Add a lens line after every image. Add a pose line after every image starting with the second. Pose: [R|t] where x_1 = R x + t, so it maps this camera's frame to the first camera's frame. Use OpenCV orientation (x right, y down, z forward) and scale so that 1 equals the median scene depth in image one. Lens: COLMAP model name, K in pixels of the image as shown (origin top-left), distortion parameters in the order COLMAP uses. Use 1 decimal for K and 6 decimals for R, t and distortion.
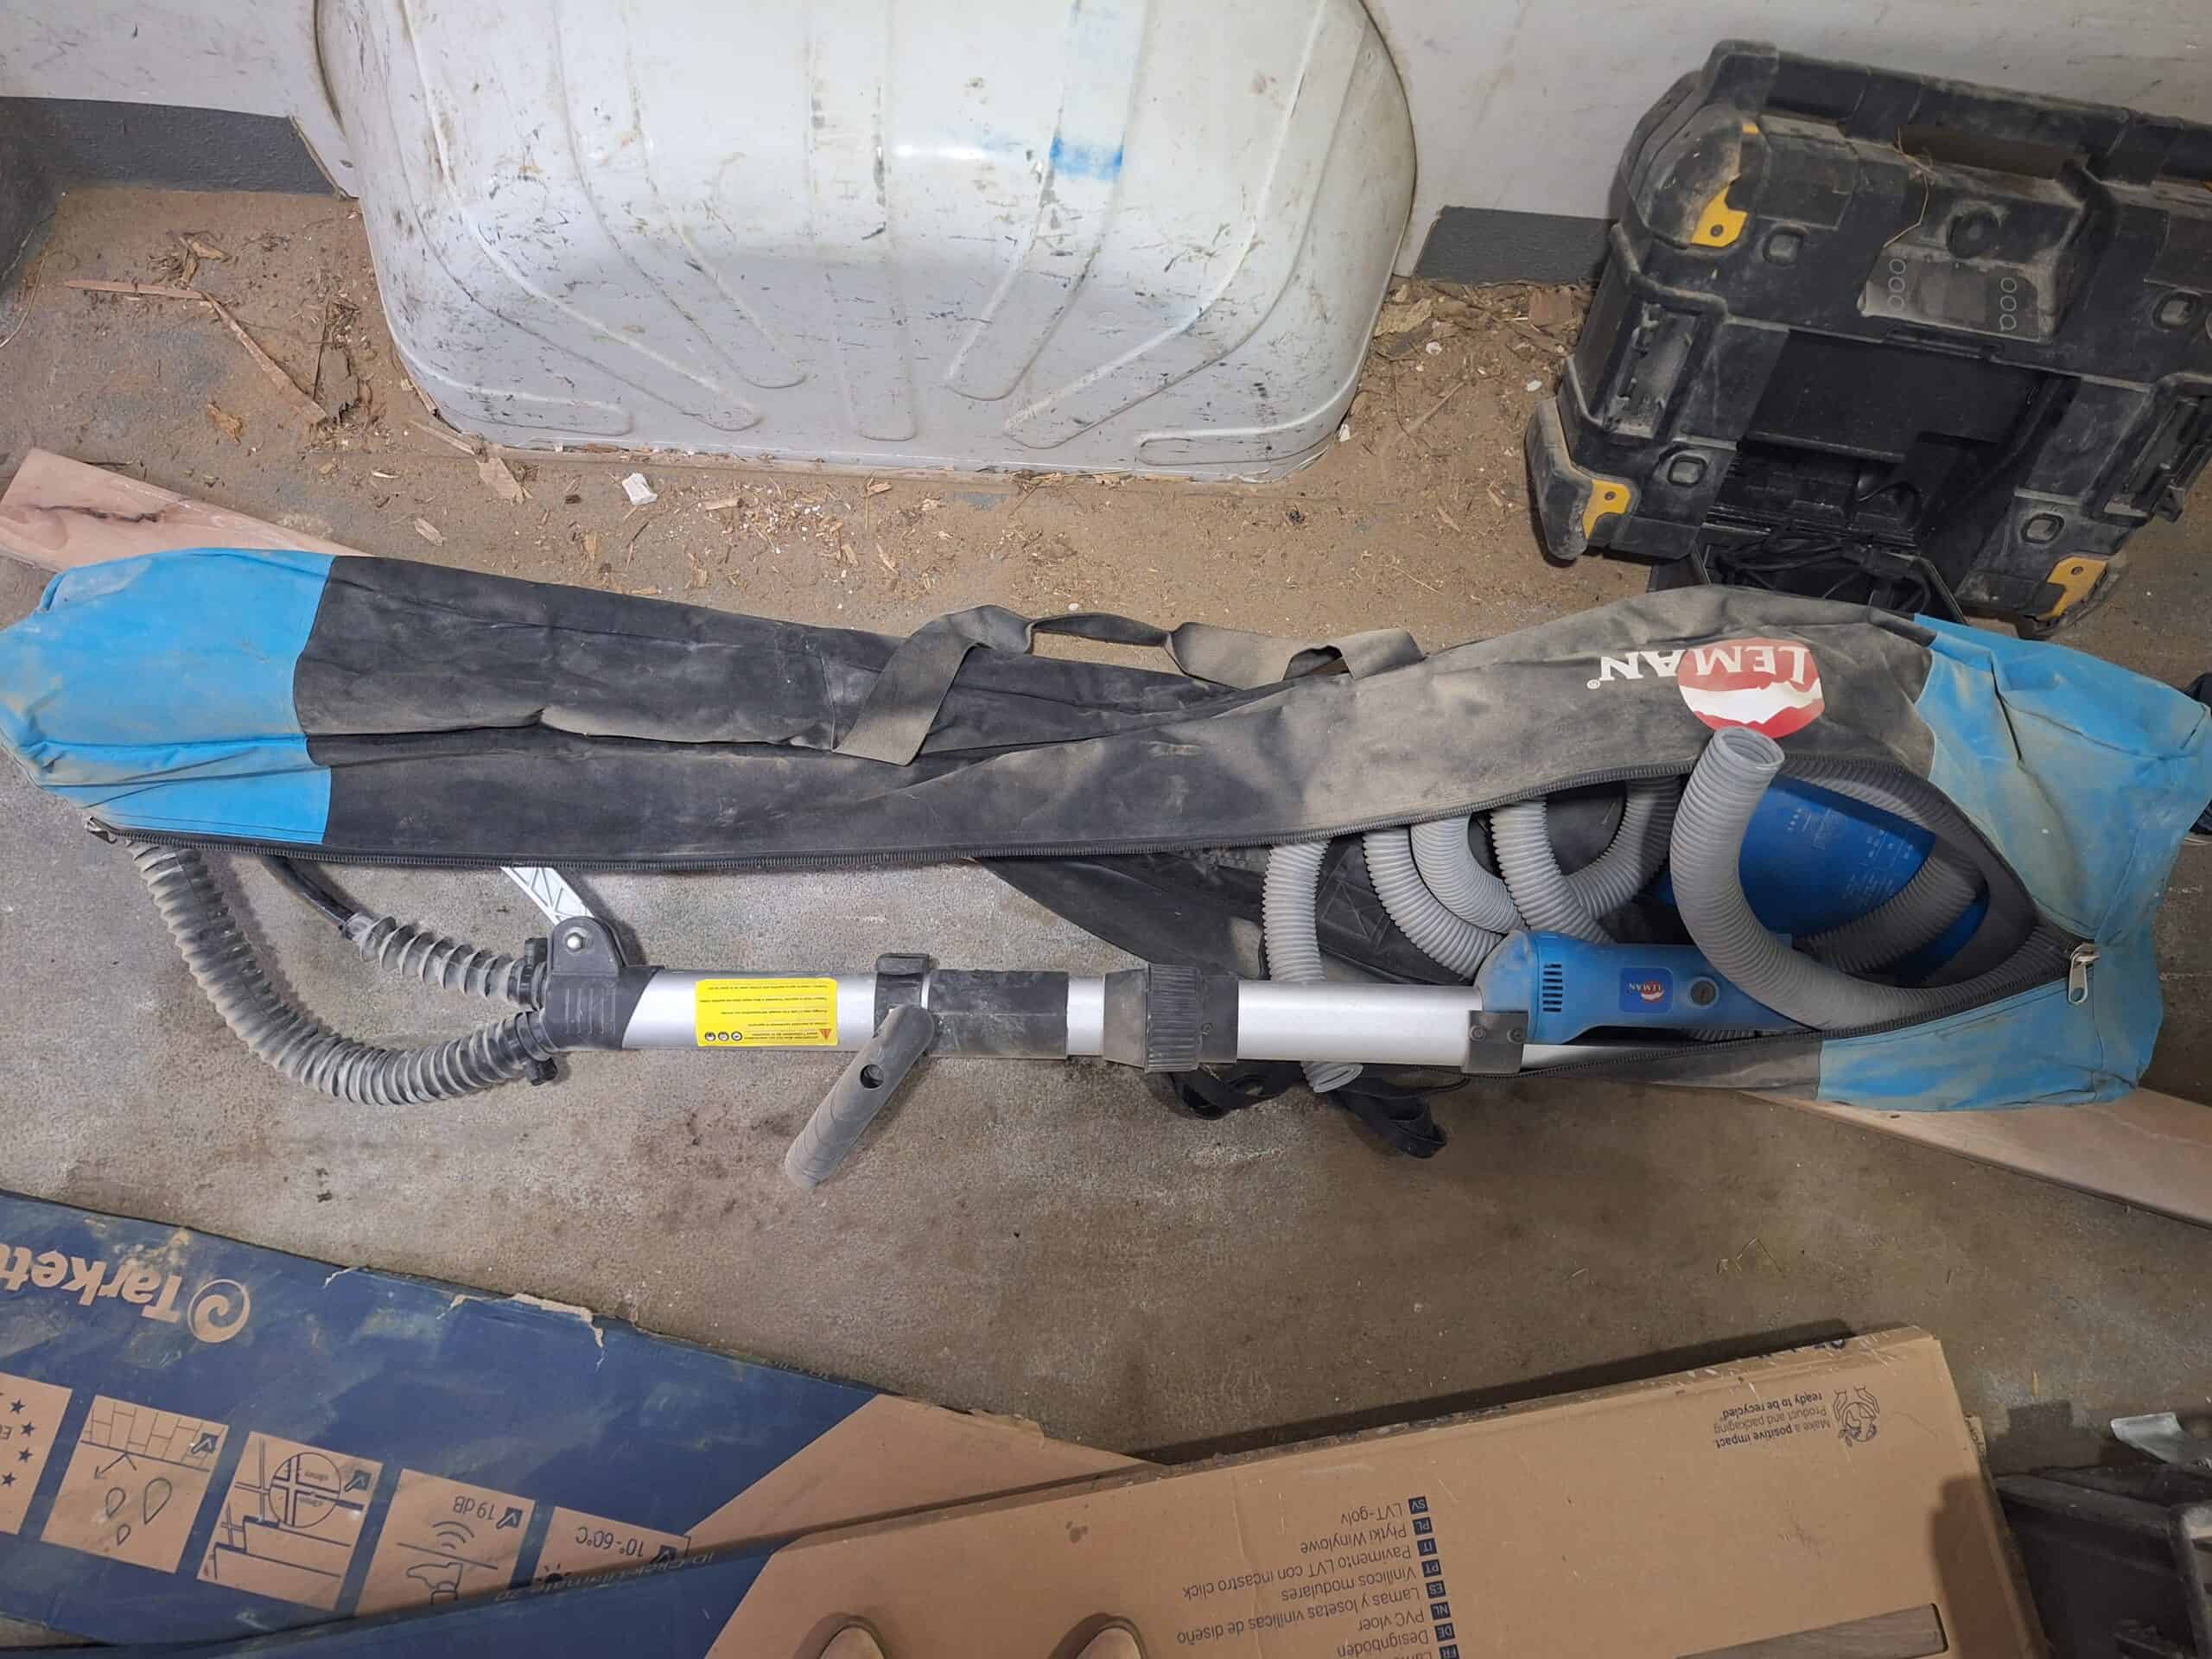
lens RADIAL K [[1625.9, 0, 1106.0], [0, 1625.9, 829.5], [0, 0, 1]] dist [0.090299, -0.095980]
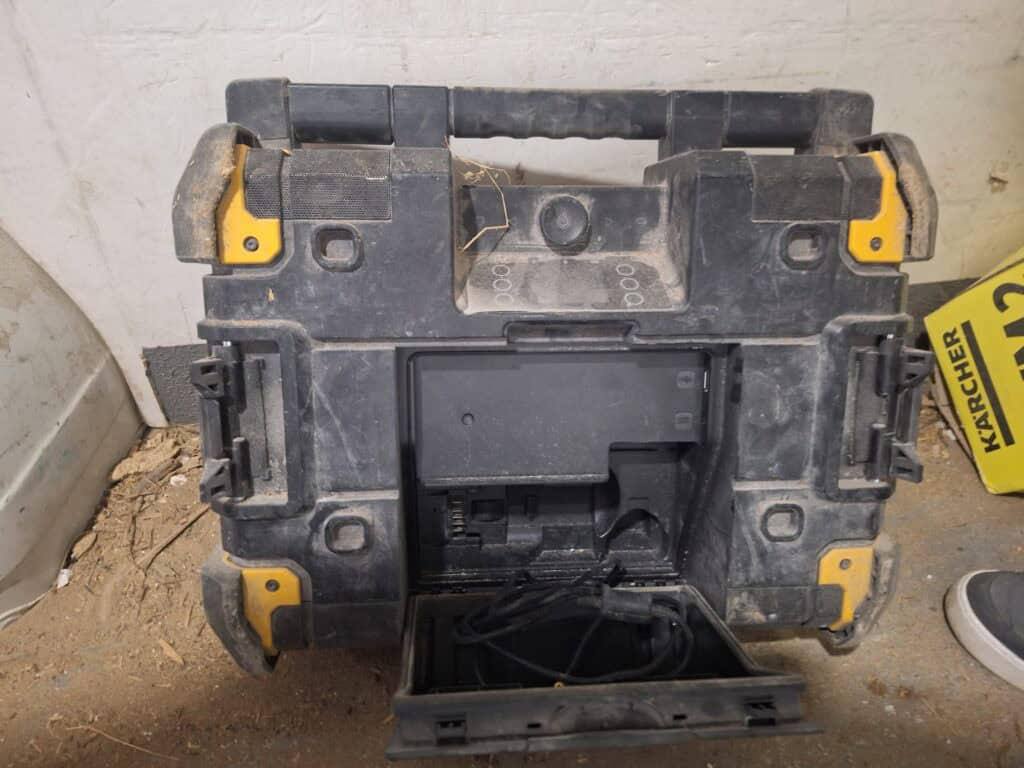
lens RADIAL K [[702.4, 0, 512.0], [0, 702.4, 384.0], [0, 0, 1]] dist [0.035433, -0.003078]
pose [[0.977227, -0.169770, 0.127302, 0.401342], [0.211144, 0.837645, -0.503754, -0.089136], [-0.021111, 0.519161, 0.854415, 0.667072]]
